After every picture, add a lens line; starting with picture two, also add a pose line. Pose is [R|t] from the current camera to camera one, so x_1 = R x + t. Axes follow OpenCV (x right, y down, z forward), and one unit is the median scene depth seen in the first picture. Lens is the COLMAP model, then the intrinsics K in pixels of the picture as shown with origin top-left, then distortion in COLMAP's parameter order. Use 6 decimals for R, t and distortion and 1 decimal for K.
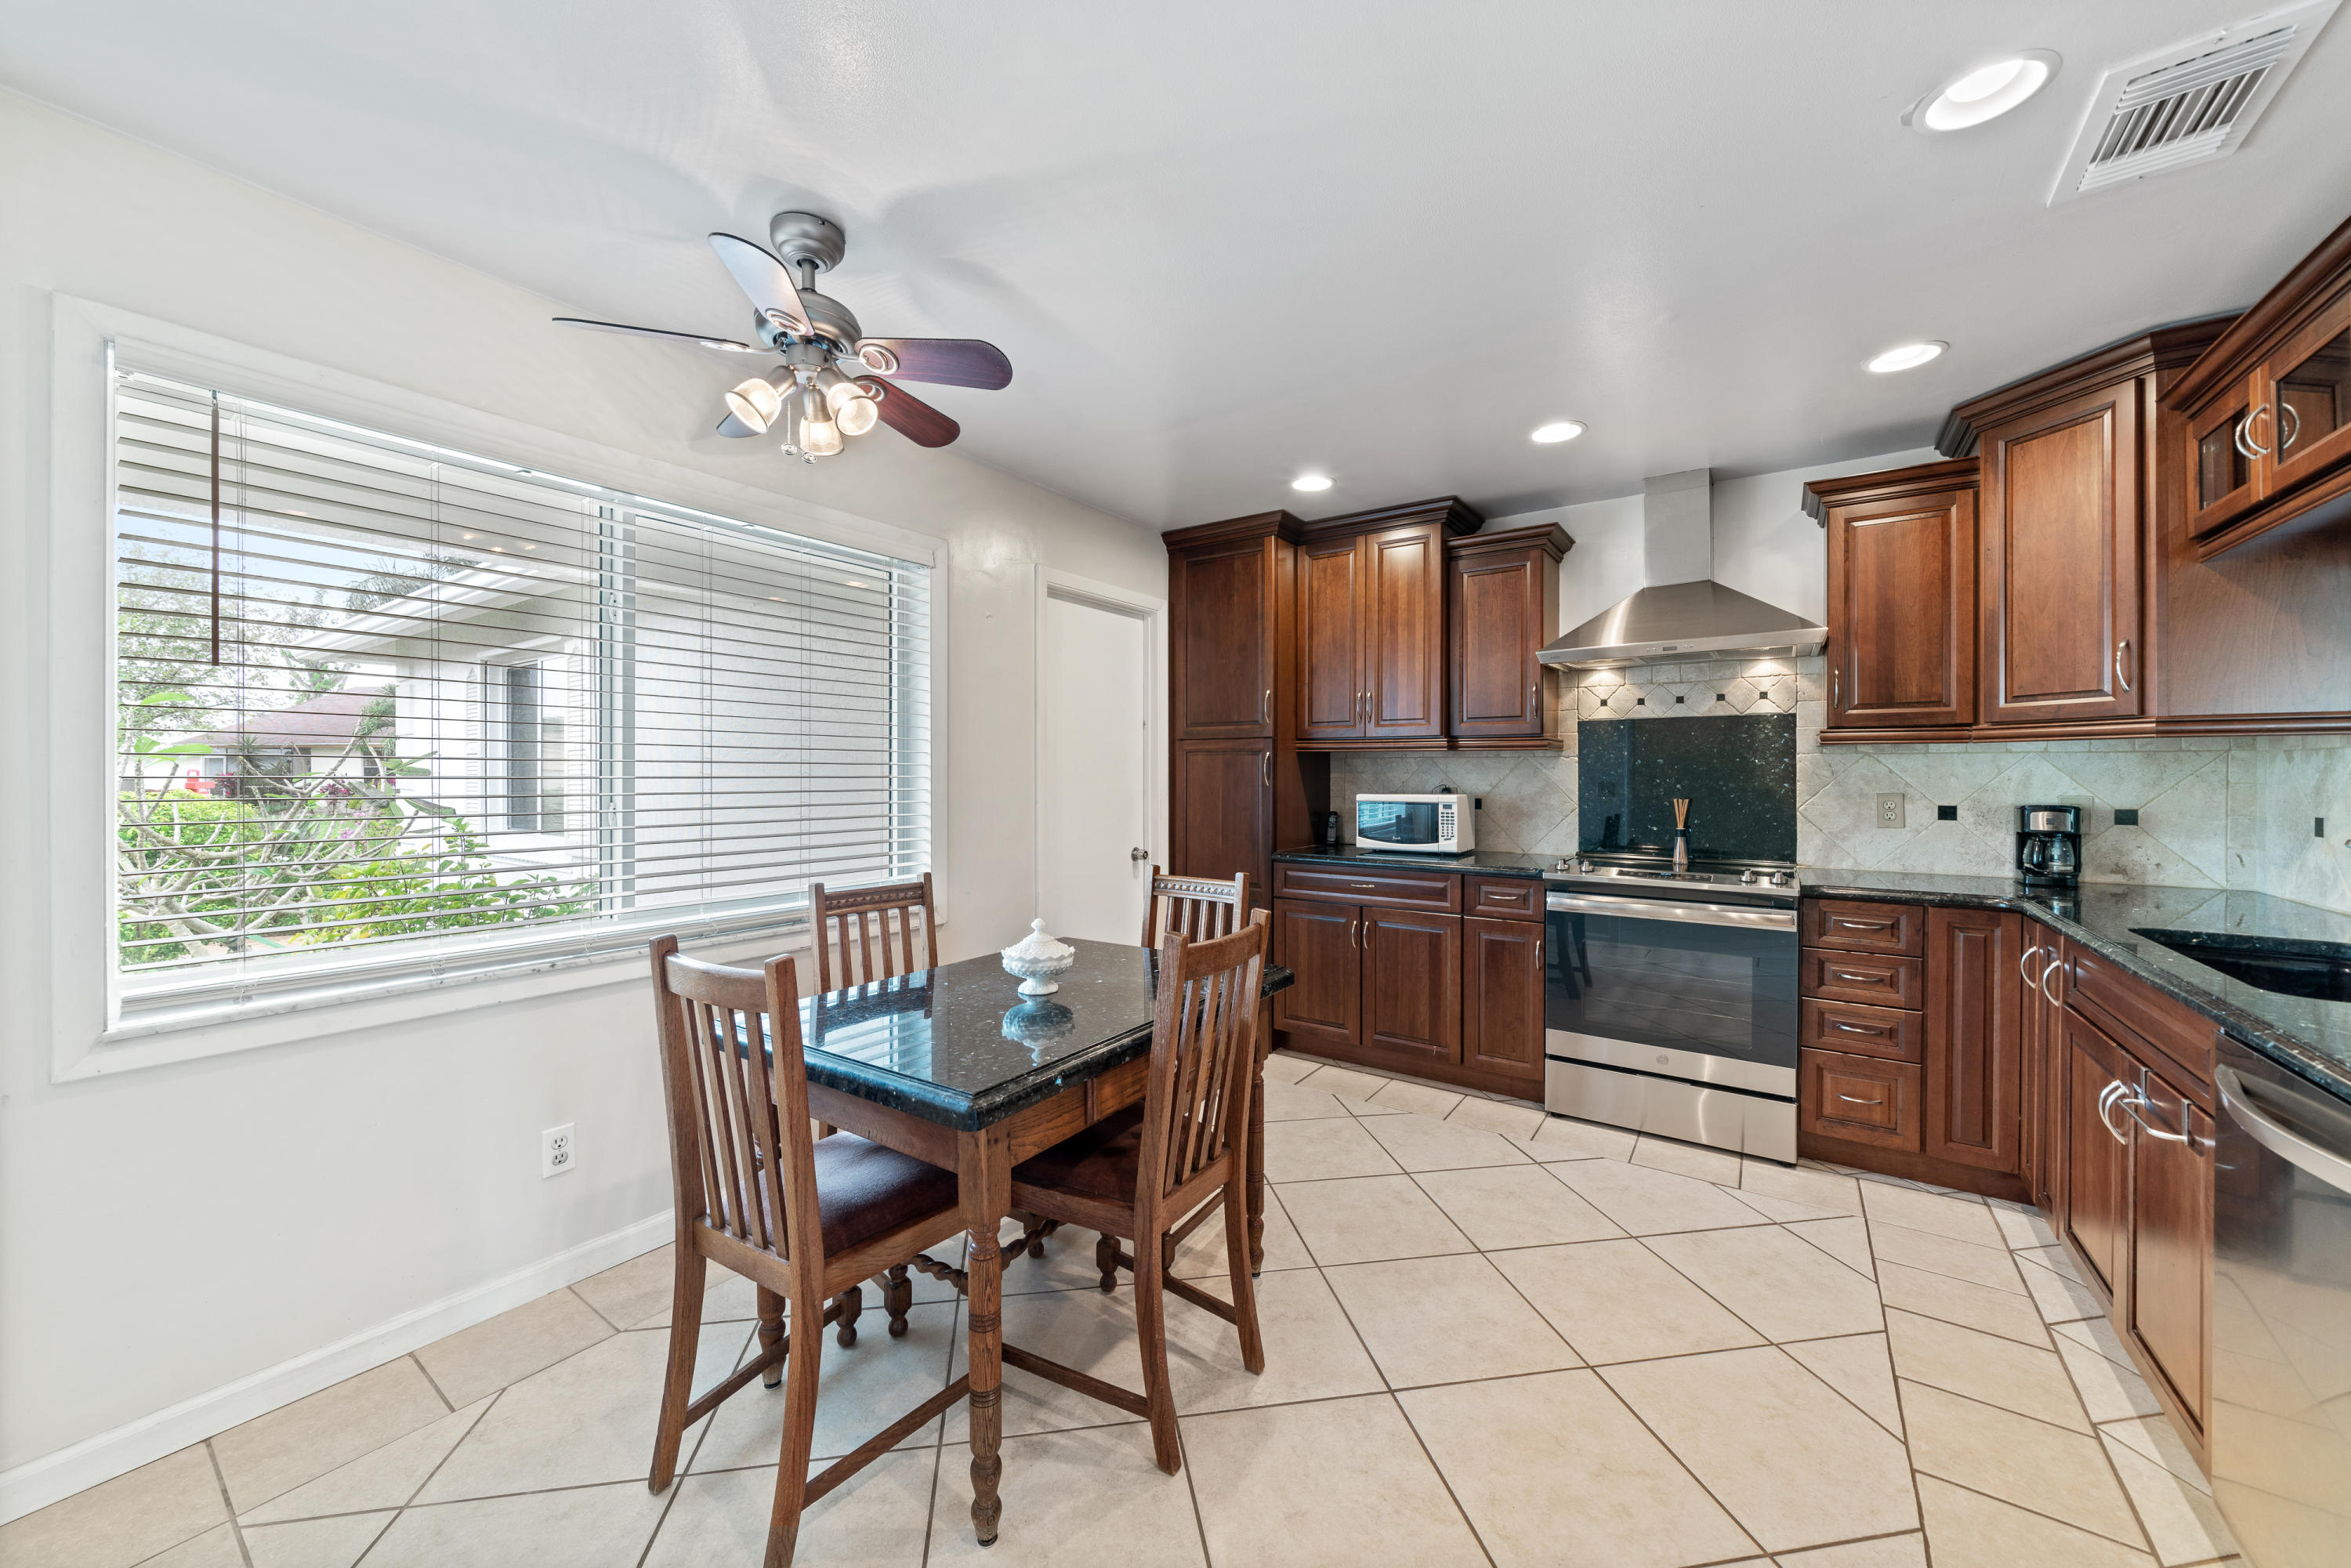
lens RADIAL K [[868.2, 0, 1169.1], [0, 868.2, 773.4], [0, 0, 1]] dist [-0.000838, -0.000241]
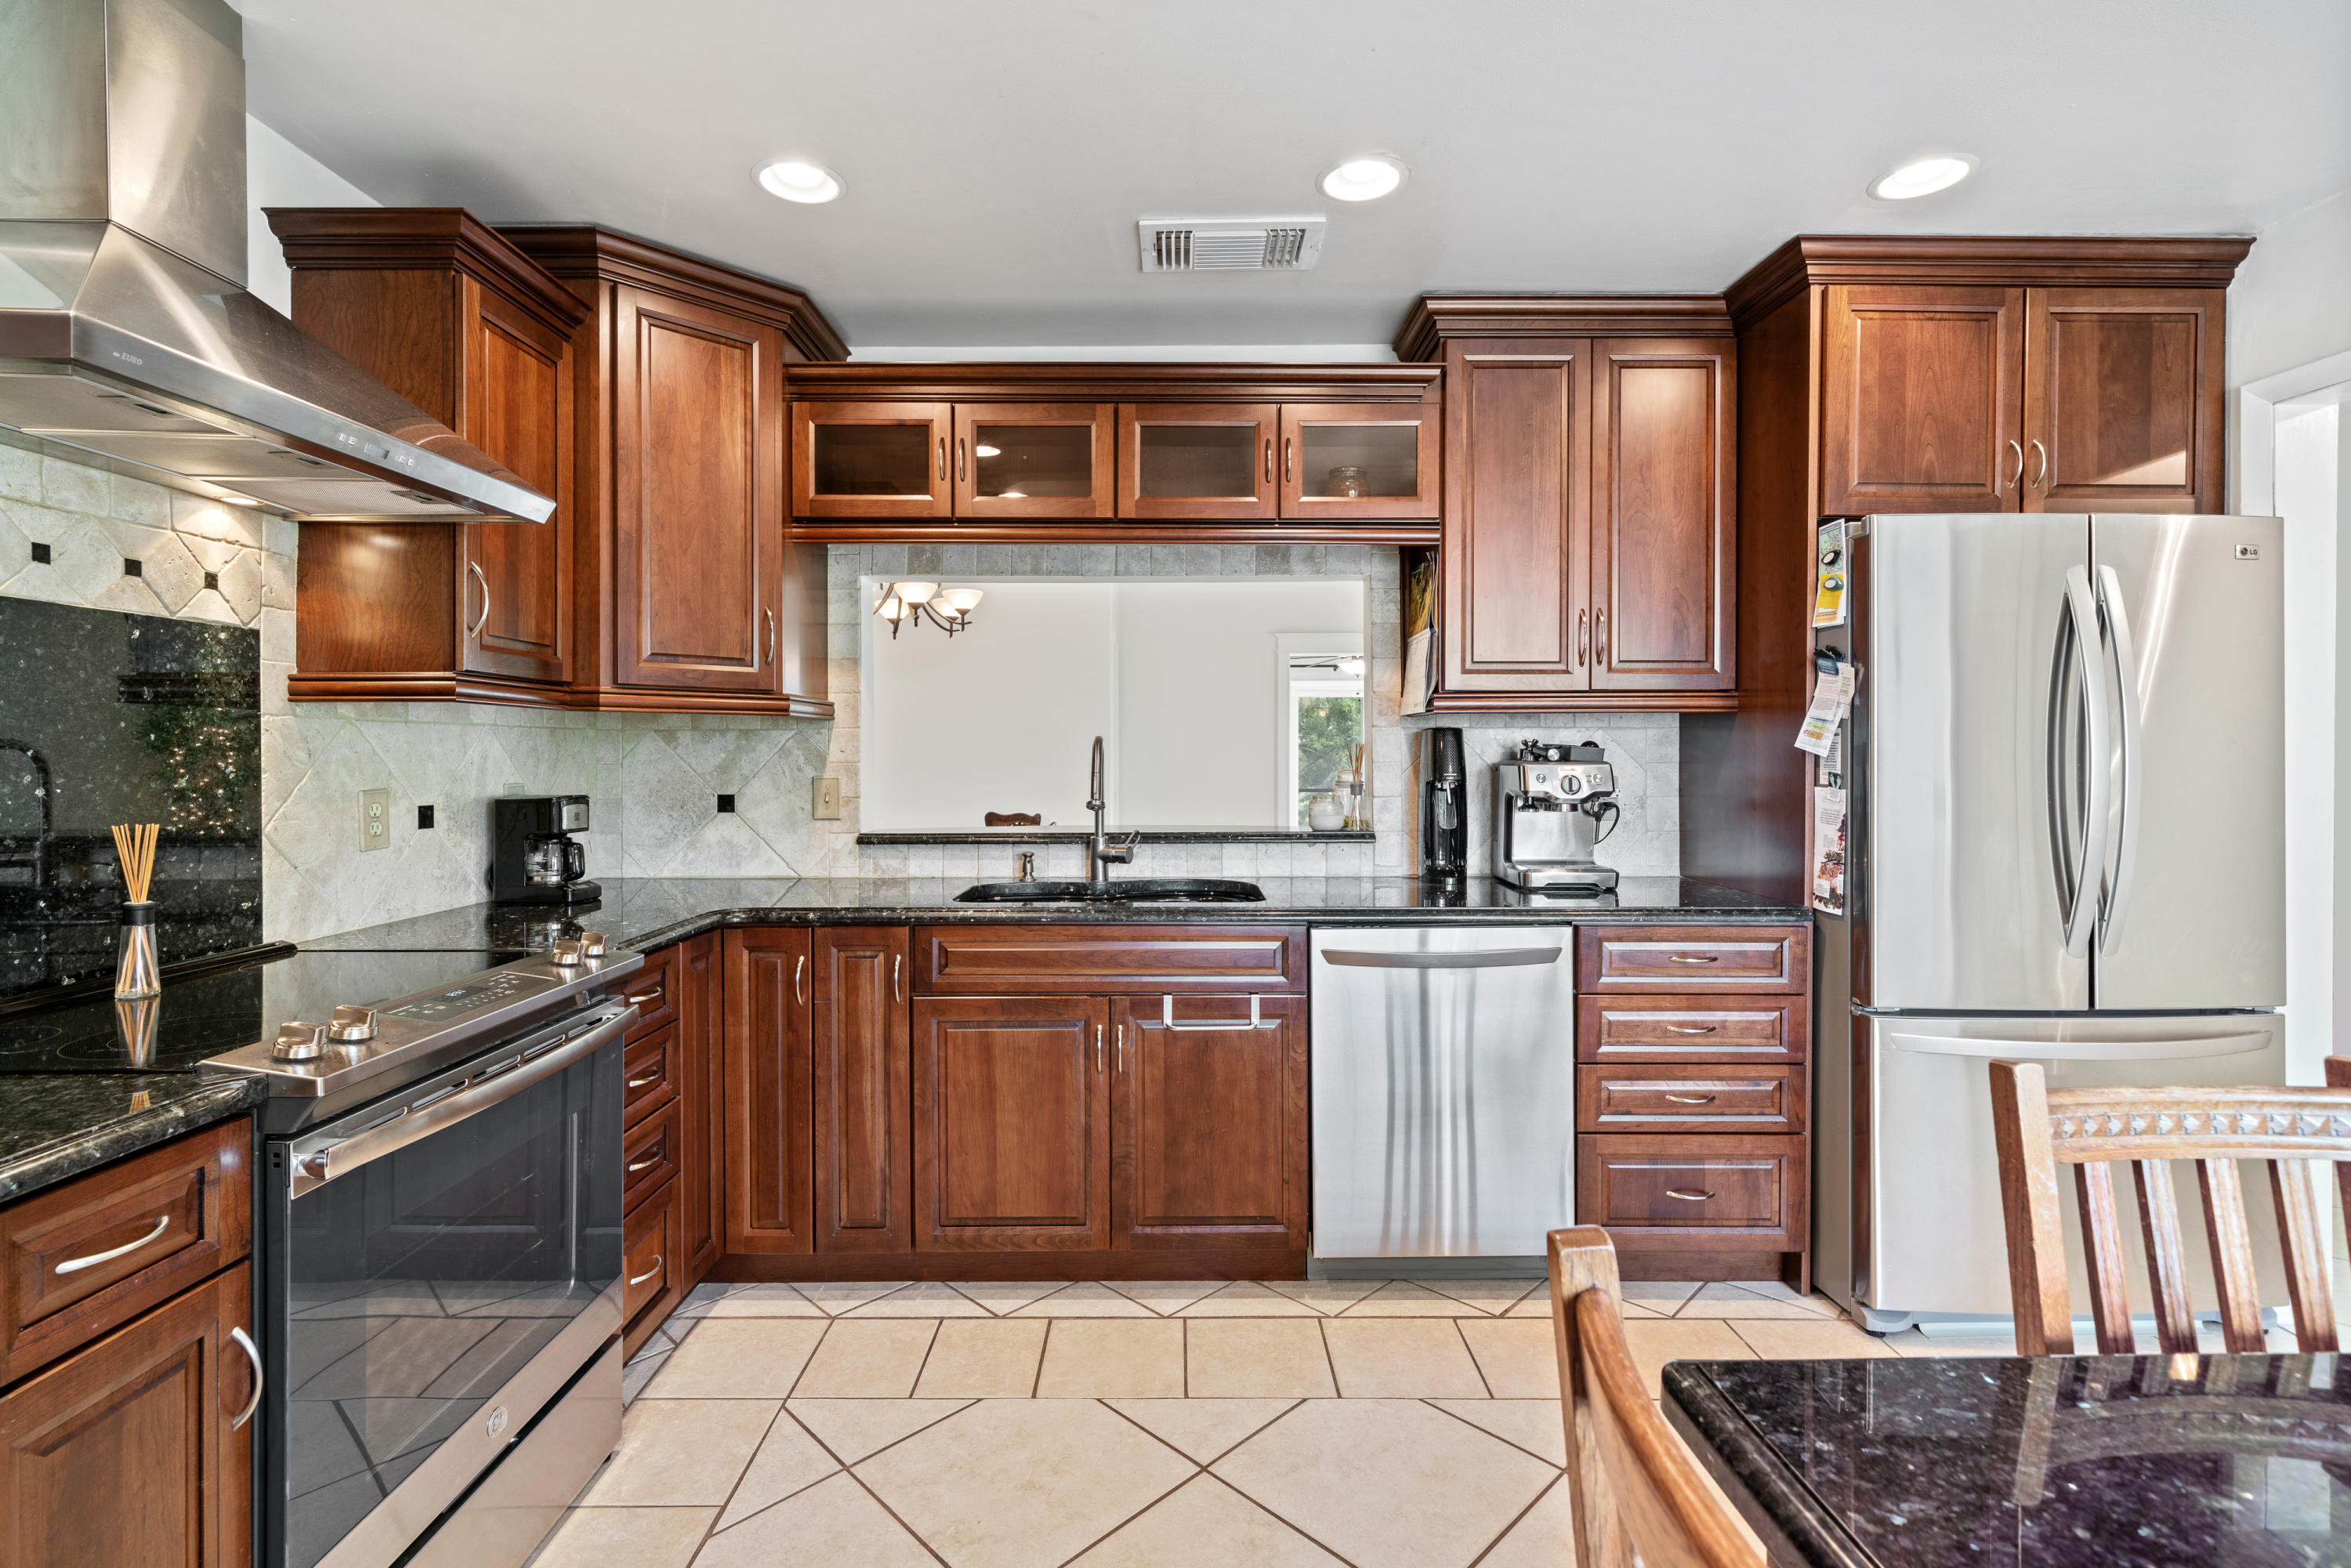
lens RADIAL K [[1070.8, 0, 1169.1], [0, 1070.8, 761.2], [0, 0, 1]] dist [0.001340, 0.000077]
pose [[-0.575598, -0.006276, 0.817709, -0.053762], [0.003274, 0.999945, 0.009980, -0.001274], [-0.817726, 0.008421, -0.575546, 1.002643]]
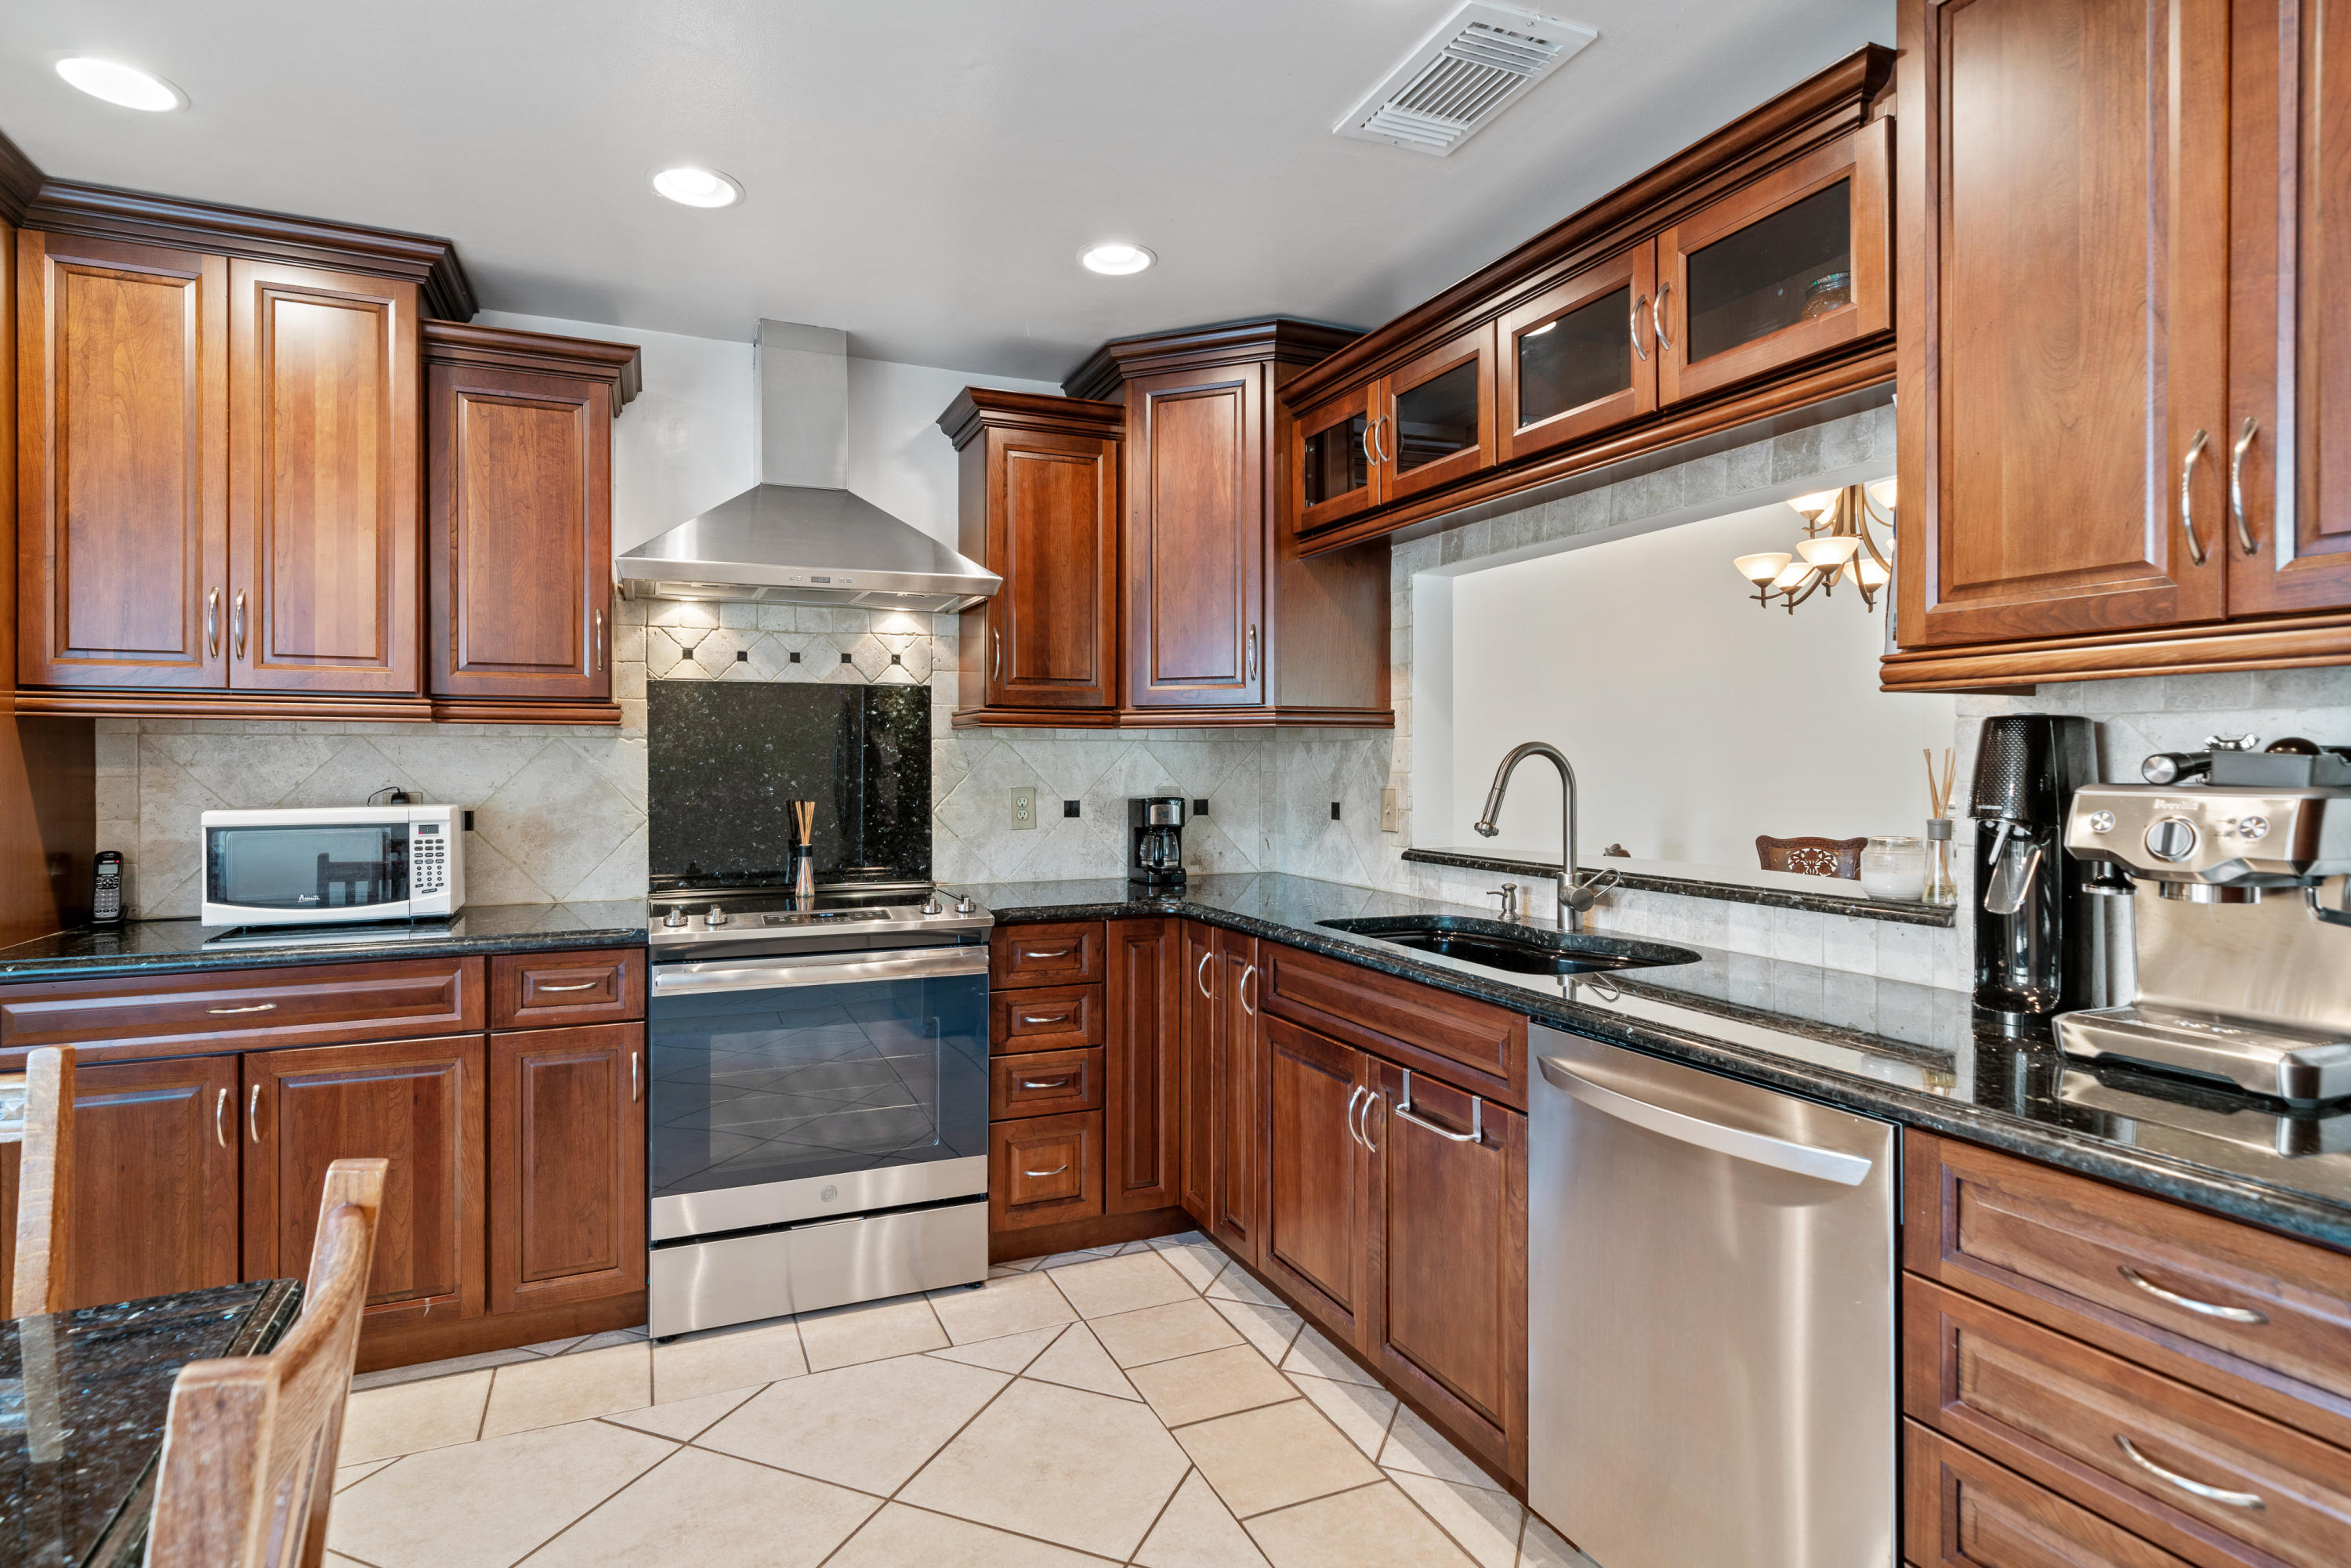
lens RADIAL K [[1200.6, 0, 1173.3], [0, 1200.6, 762.9], [0, 0, 1]] dist [0.000576, 0.000687]
pose [[0.518334, -0.001587, 0.855177, -0.080648], [0.002988, 0.999996, 0.000044, -0.000421], [-0.855173, 0.002533, 0.518336, 0.286809]]
